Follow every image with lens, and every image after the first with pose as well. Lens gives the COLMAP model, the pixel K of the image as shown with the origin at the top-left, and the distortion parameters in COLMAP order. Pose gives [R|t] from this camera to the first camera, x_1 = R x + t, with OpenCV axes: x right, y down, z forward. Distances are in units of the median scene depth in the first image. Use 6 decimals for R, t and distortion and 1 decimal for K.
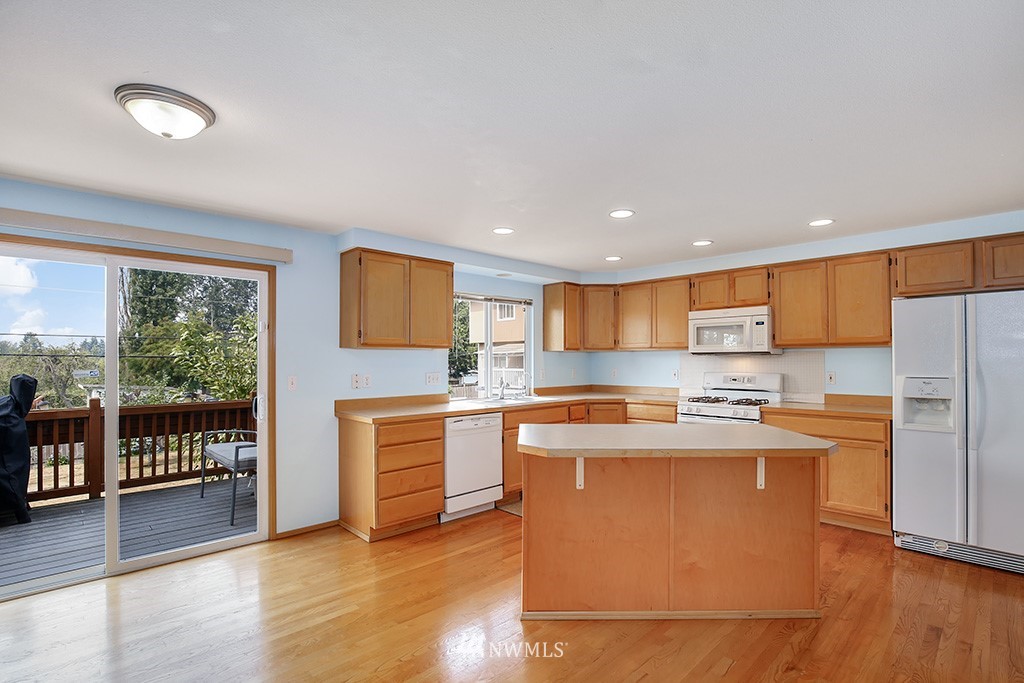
lens RADIAL K [[481.7, 0, 516.5], [0, 481.7, 359.3], [0, 0, 1]] dist [-0.029584, 0.000541]
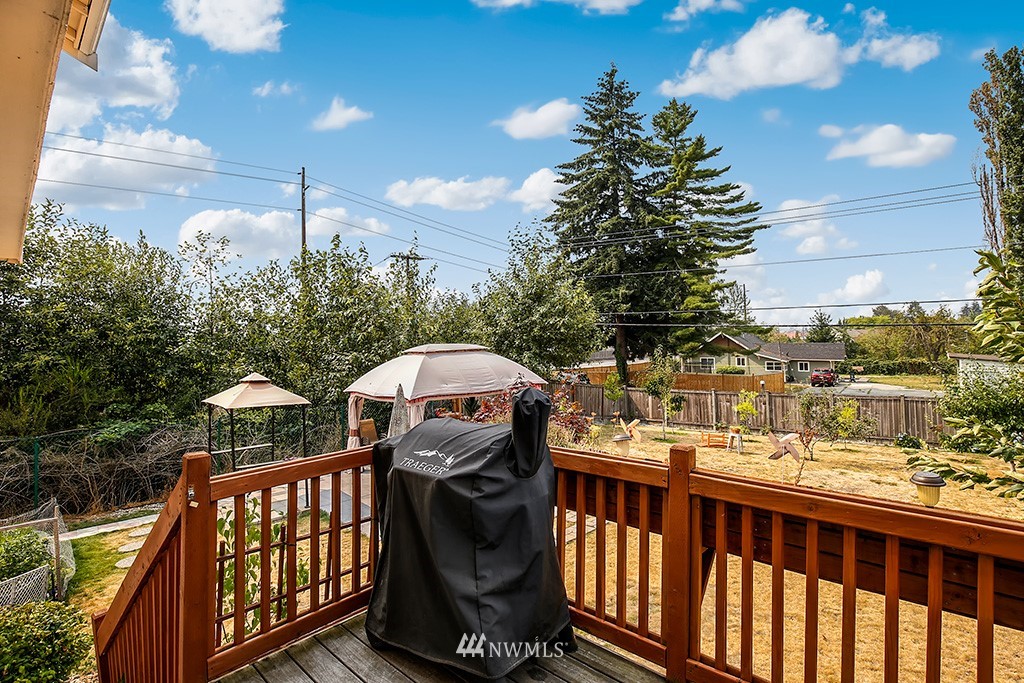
lens RADIAL K [[466.9, 0, 517.6], [0, 466.9, 341.4], [0, 0, 1]] dist [-0.000265, 0.000581]
pose [[0.059019, 0.013777, -0.998162, -0.112232], [0.022185, 0.999640, 0.015109, -0.004628], [0.998010, -0.023036, 0.058692, 0.188820]]
